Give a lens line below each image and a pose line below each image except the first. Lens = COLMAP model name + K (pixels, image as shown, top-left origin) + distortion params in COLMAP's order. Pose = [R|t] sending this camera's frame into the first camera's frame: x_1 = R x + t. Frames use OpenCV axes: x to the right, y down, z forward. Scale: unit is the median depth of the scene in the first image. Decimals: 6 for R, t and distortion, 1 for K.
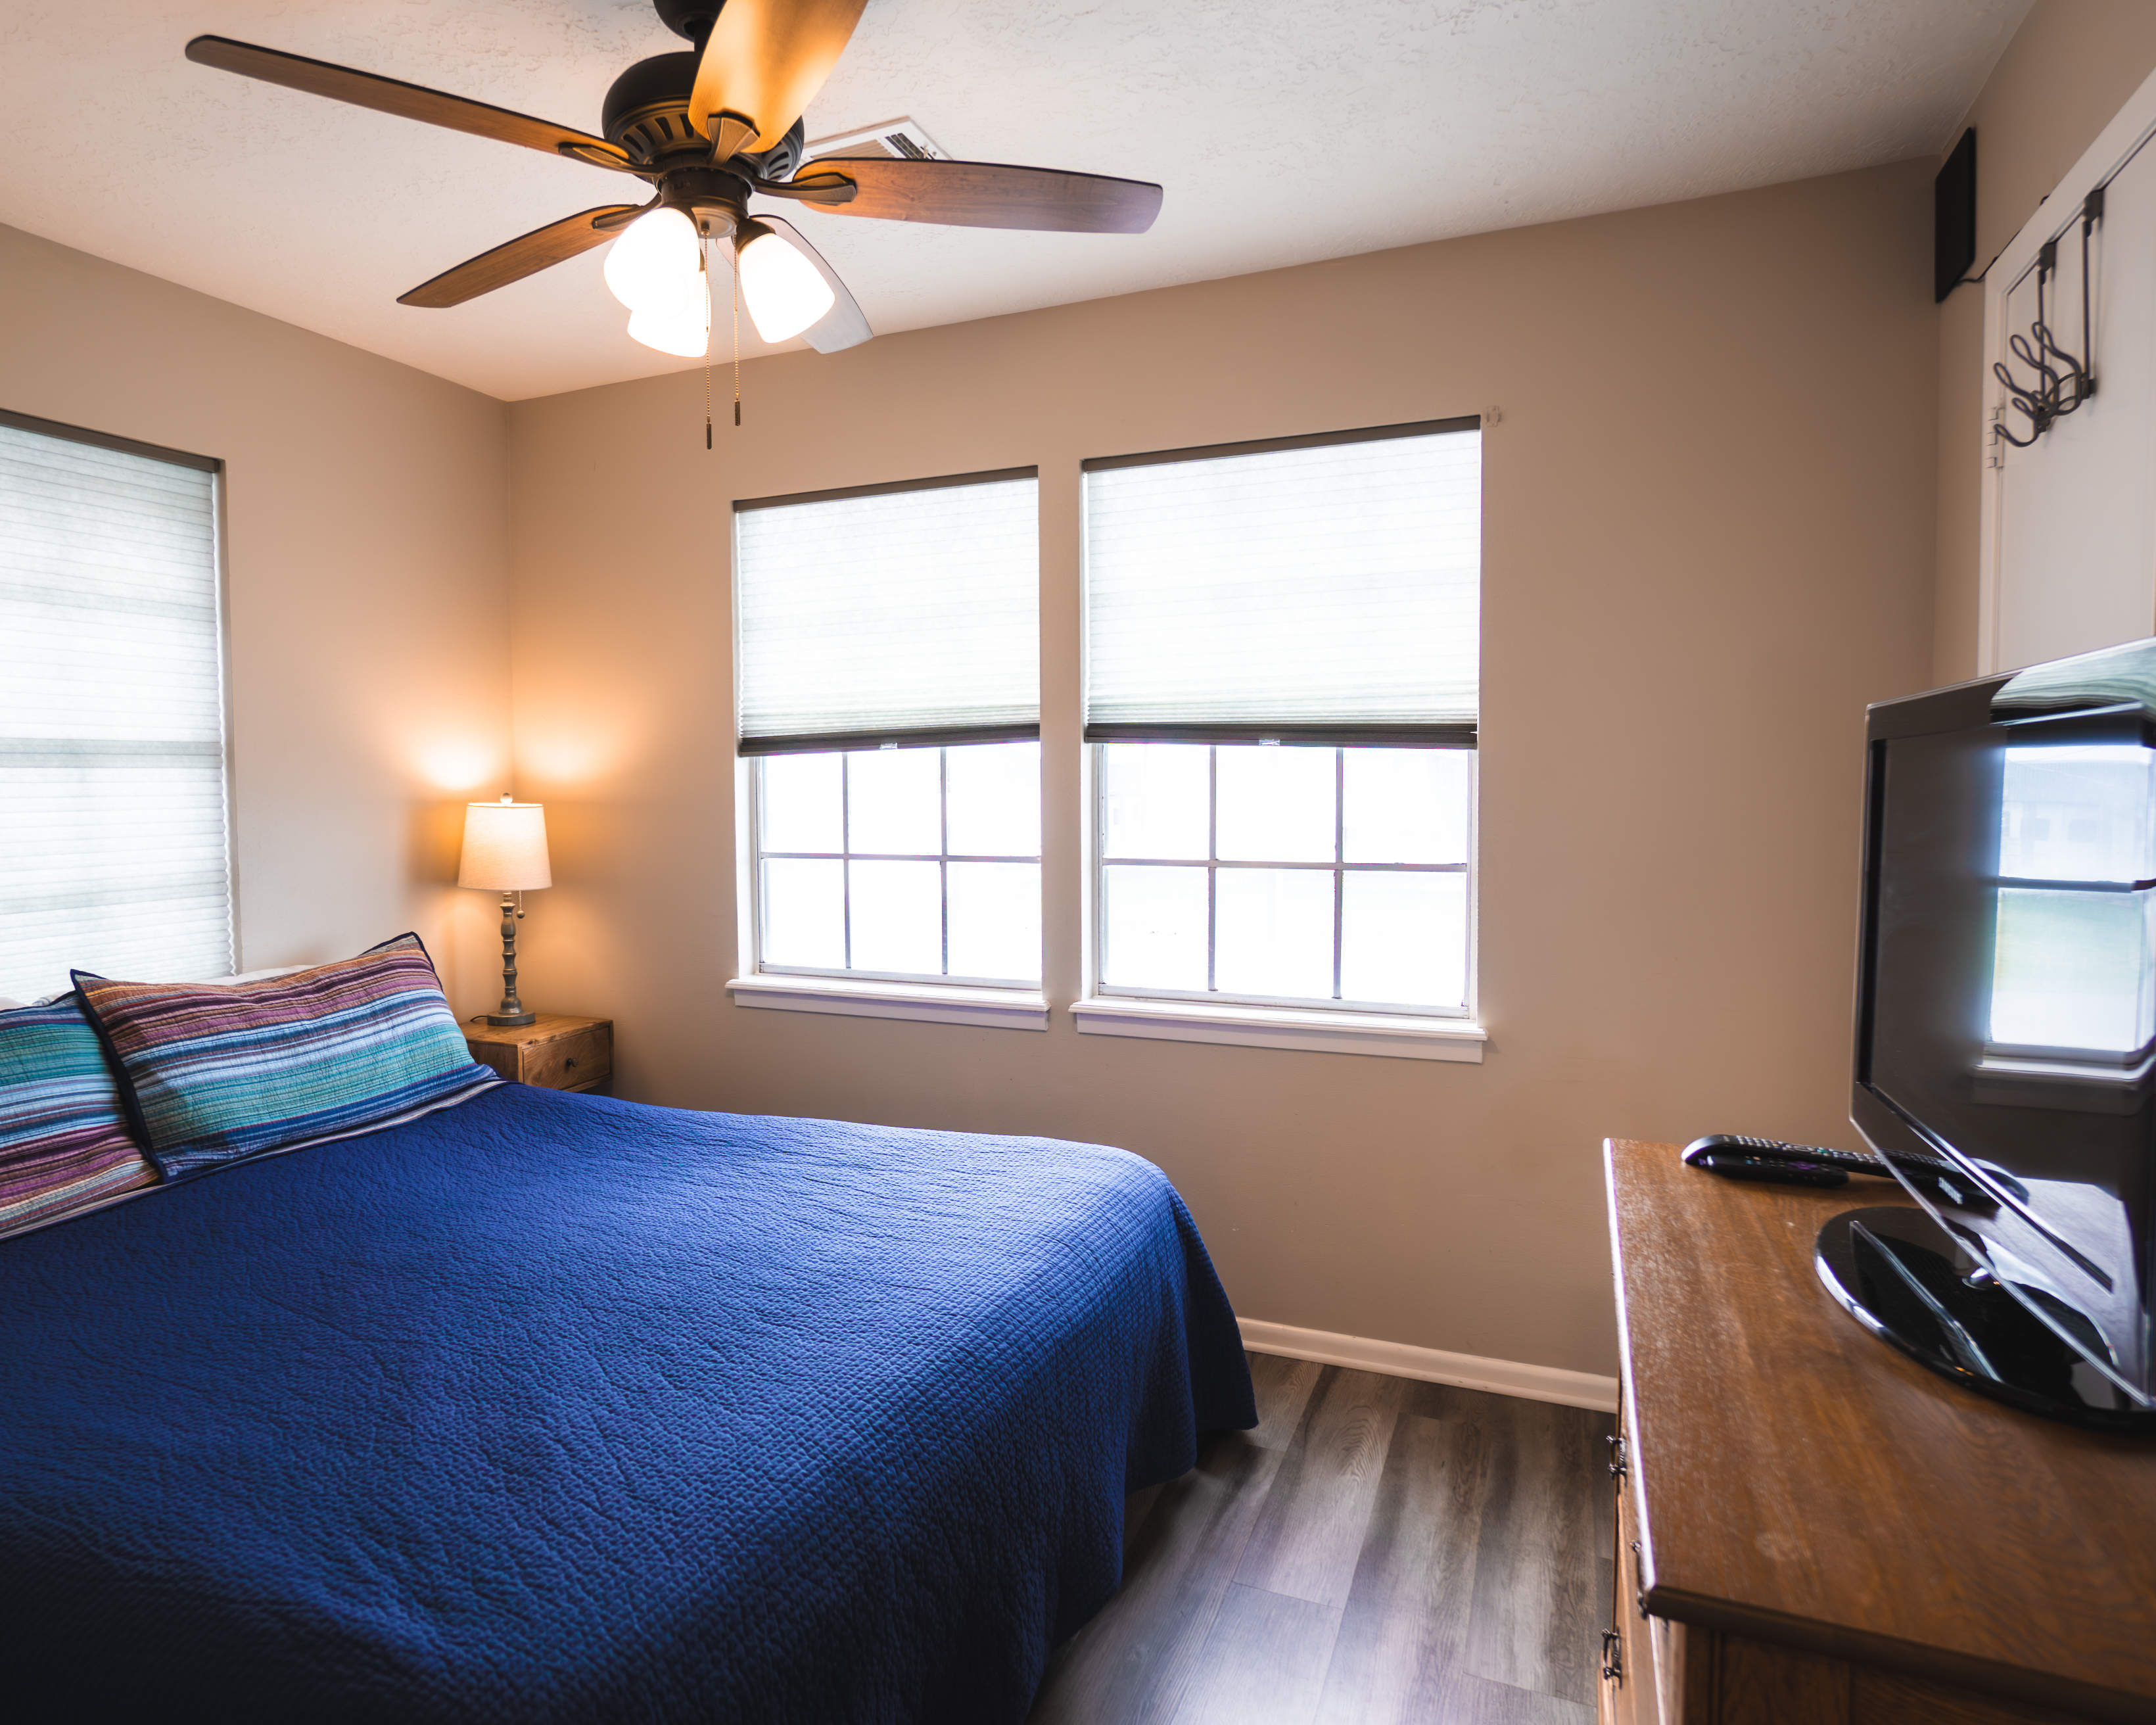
lens RADIAL K [[1561.6, 0, 1078.0], [0, 1561.6, 862.5], [0, 0, 1]] dist [-0.055995, 0.033185]
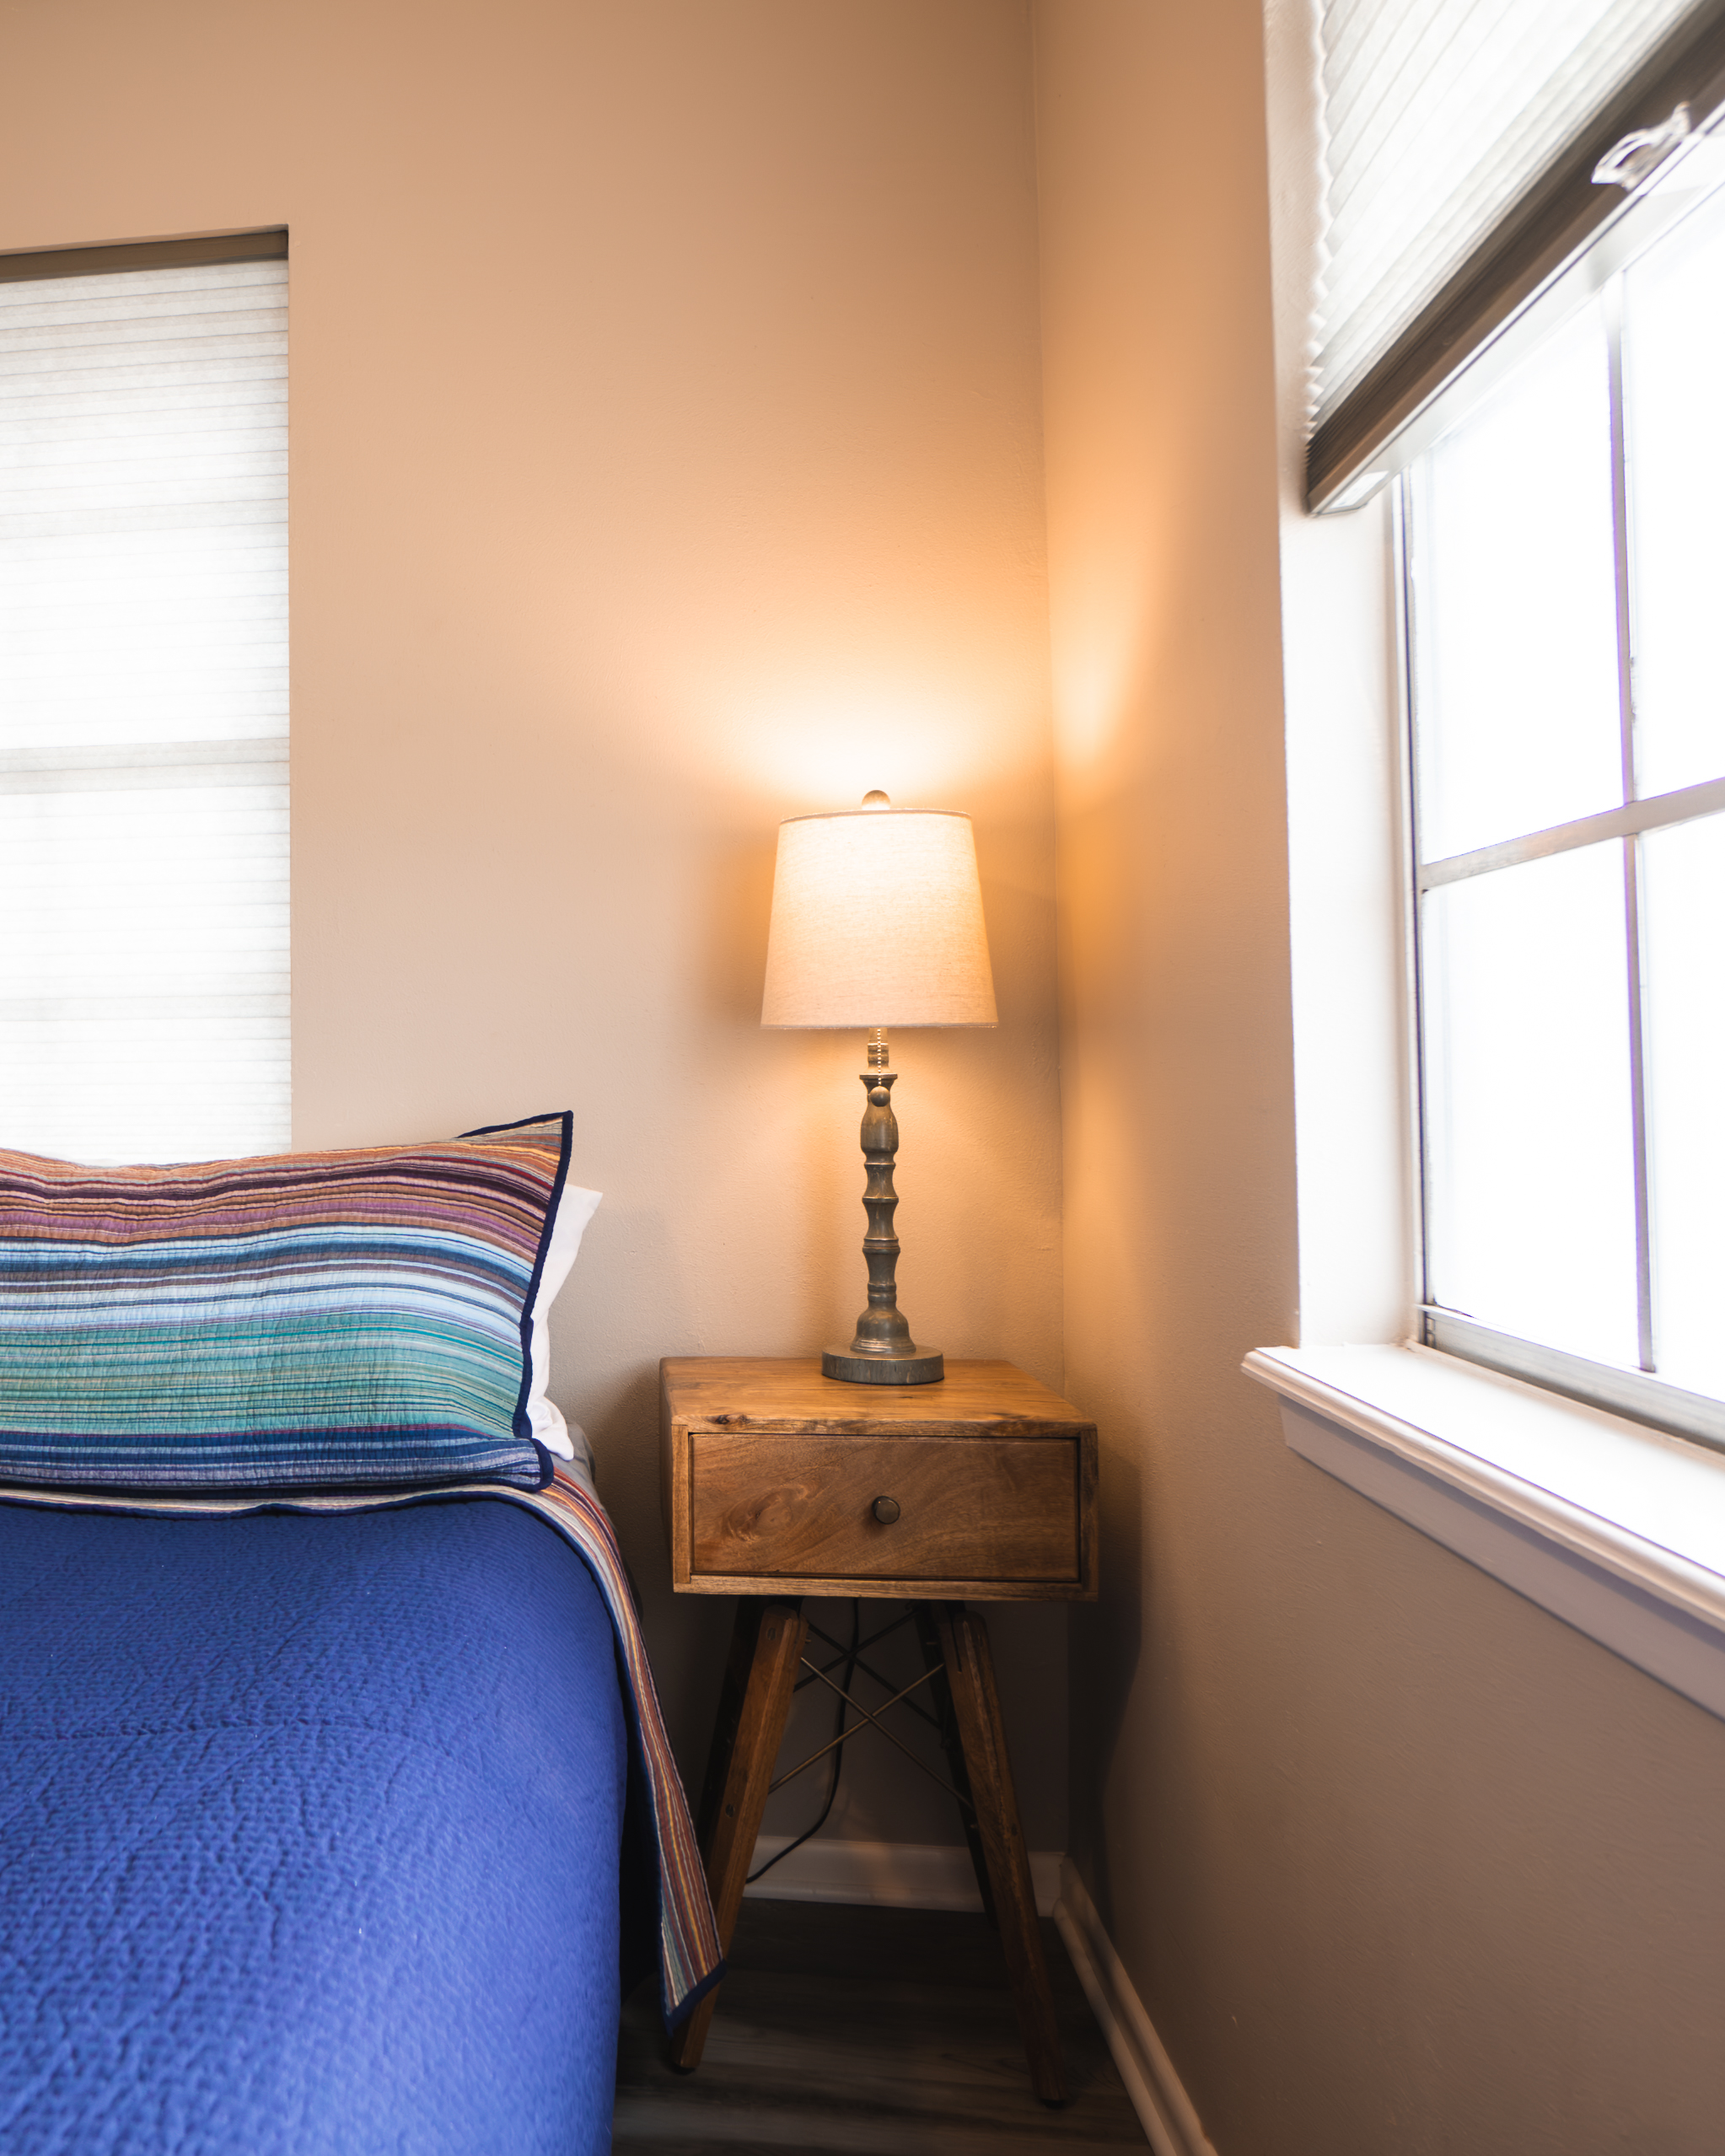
lens RADIAL K [[1712.8, 0, 465.1], [0, 1712.8, 1045.6], [0, 0, 1]] dist [0.000960, -0.000076]
pose [[0.165370, -0.028288, -0.985826, 0.063063], [-0.058050, 0.997576, -0.038363, 0.062780], [0.984522, 0.063571, 0.163328, 1.194444]]
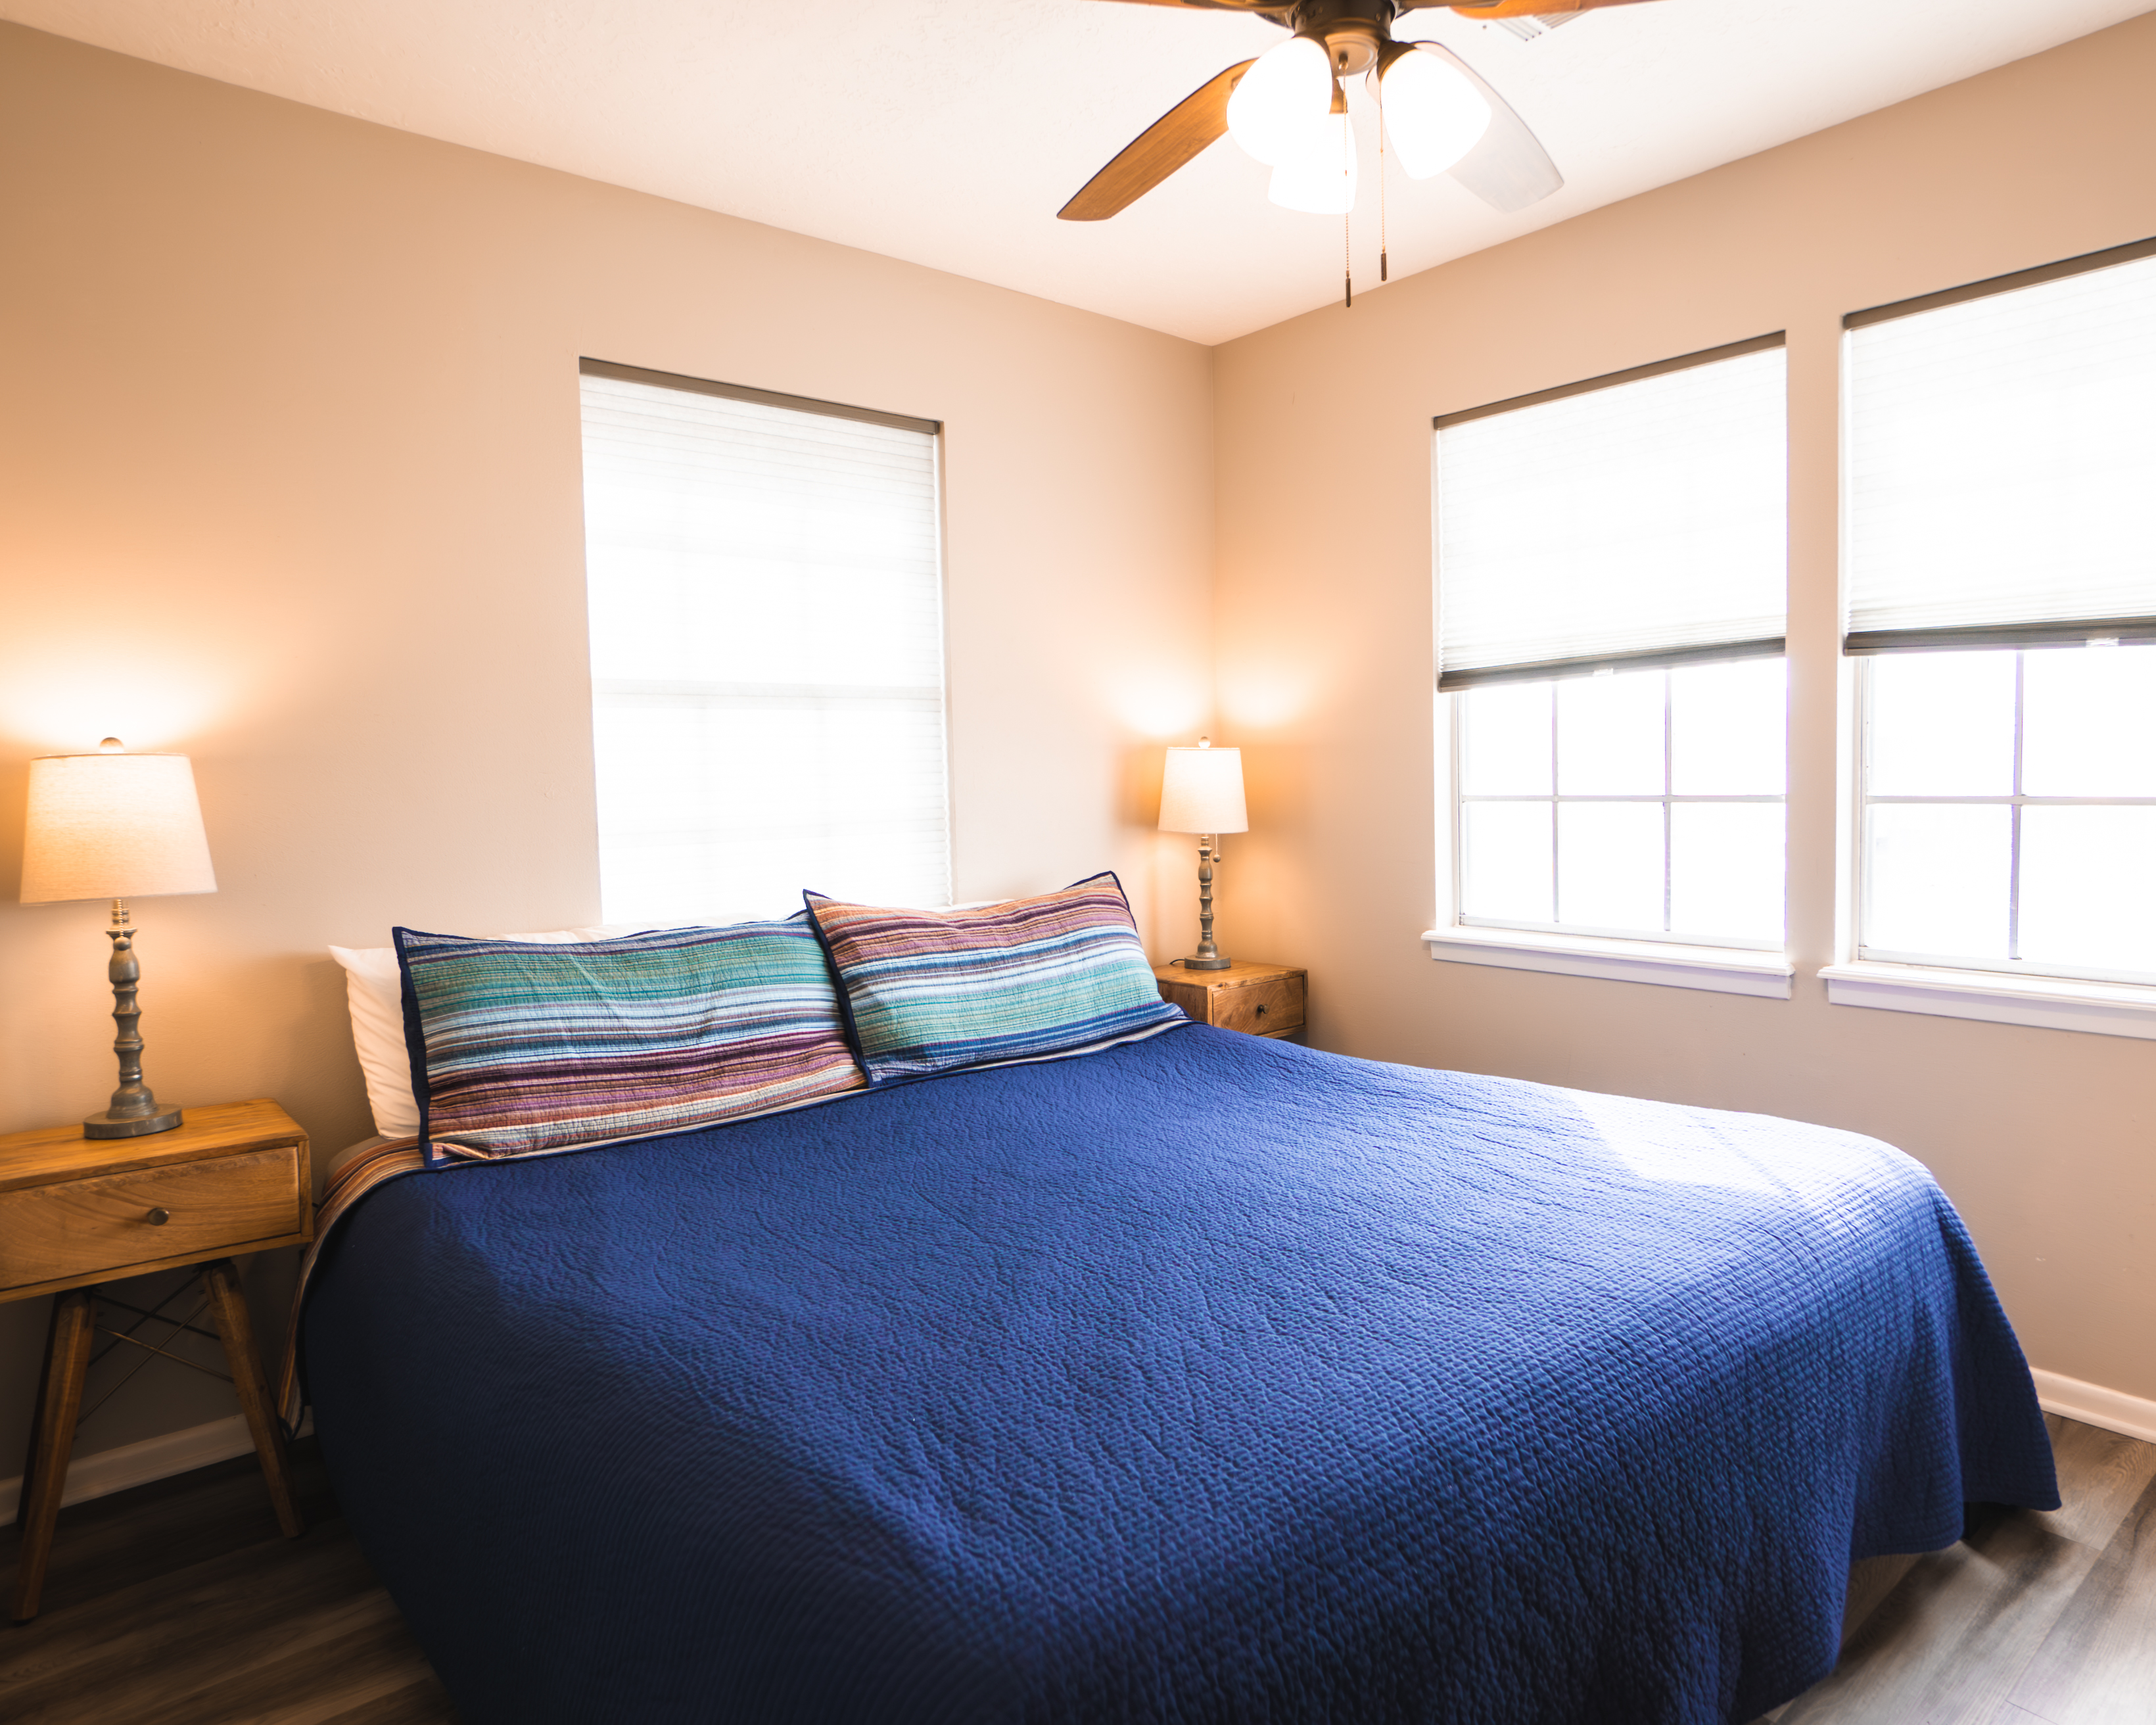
lens RADIAL K [[1556.6, 0, 1076.0], [0, 1556.6, 885.9], [0, 0, 1]] dist [-0.051225, 0.035197]
pose [[0.882991, 0.016335, -0.469105, 0.041858], [-0.007555, 0.999759, 0.020592, 0.045312], [0.469329, -0.014639, 0.882902, 0.111251]]
